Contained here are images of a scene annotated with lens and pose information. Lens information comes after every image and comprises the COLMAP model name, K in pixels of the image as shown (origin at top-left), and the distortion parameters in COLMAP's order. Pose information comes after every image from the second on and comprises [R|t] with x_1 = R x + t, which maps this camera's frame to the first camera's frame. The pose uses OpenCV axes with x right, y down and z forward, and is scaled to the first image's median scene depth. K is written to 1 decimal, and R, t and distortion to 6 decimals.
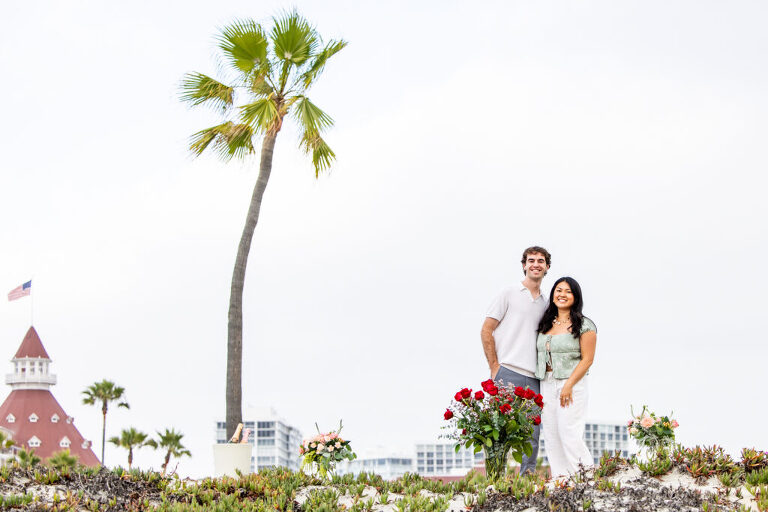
lens RADIAL K [[2018.0, 0, 443.8], [0, 2018.0, 232.7], [0, 0, 1]] dist [-0.093030, 0.000000]
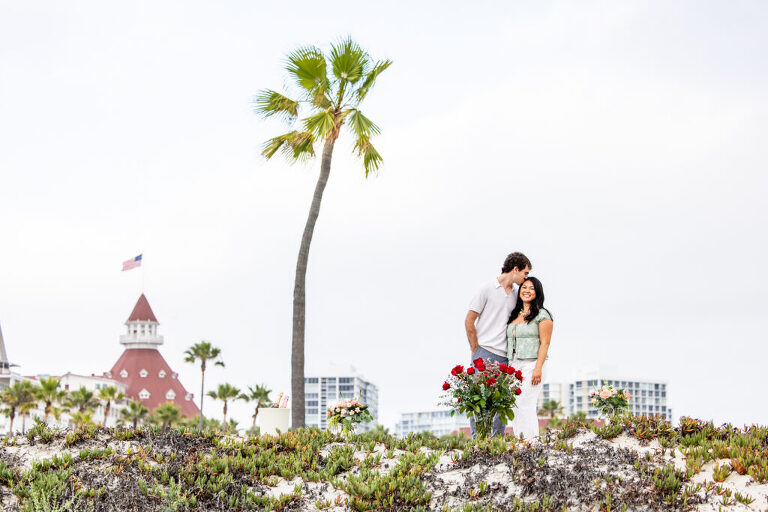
lens RADIAL K [[1780.1, 0, 375.0], [0, 1780.1, 224.2], [0, 0, 1]] dist [-0.043855, 0.000000]
pose [[0.997334, 0.001765, -0.072947, 0.017932], [-0.001227, 0.999972, 0.007422, -0.008229], [0.072958, -0.007312, 0.997308, -0.044436]]
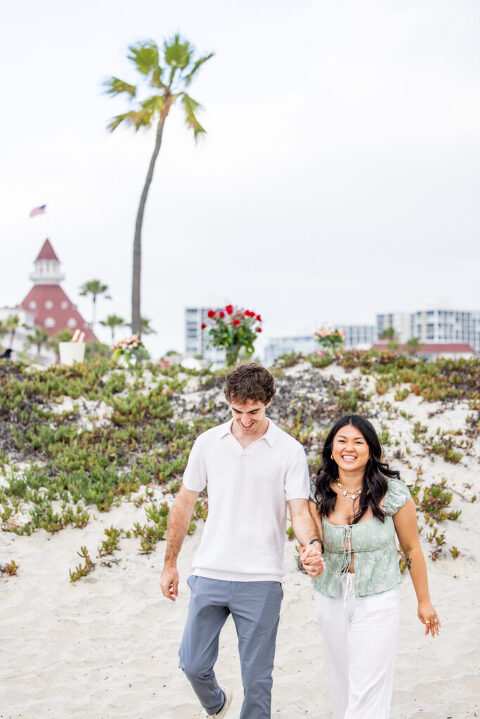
lens RADIAL K [[1517.3, 0, 236.8], [0, 1517.3, 356.3], [0, 0, 1]] dist [-0.060227, 0.000000]
pose [[0.996654, 0.010382, -0.081068, 0.058558], [-0.000157, 0.992141, 0.125124, -0.016668], [0.081730, -0.124692, 0.988824, -0.084795]]
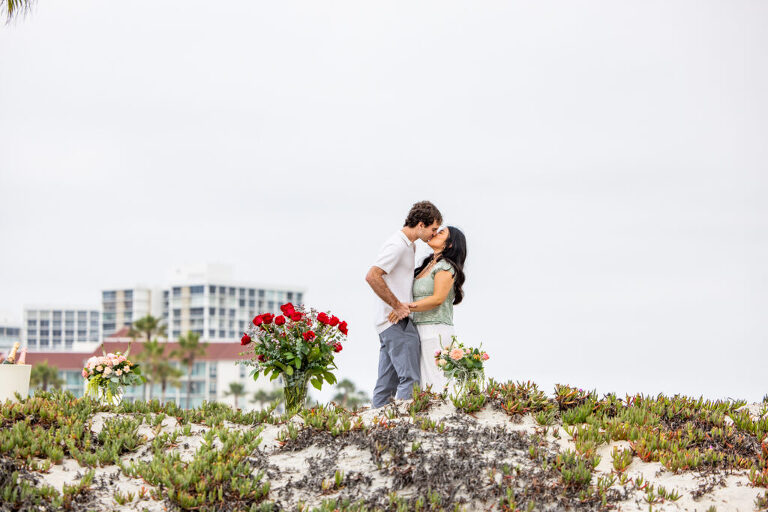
lens RADIAL K [[2645.2, 0, 383.2], [0, 2645.2, 254.1], [0, 0, 1]] dist [0.031133, 0.000000]
pose [[0.992154, 0.026573, 0.122167, -0.040271], [-0.036590, 0.996083, 0.080499, -0.024155], [-0.119550, -0.084338, 0.989240, -0.107252]]
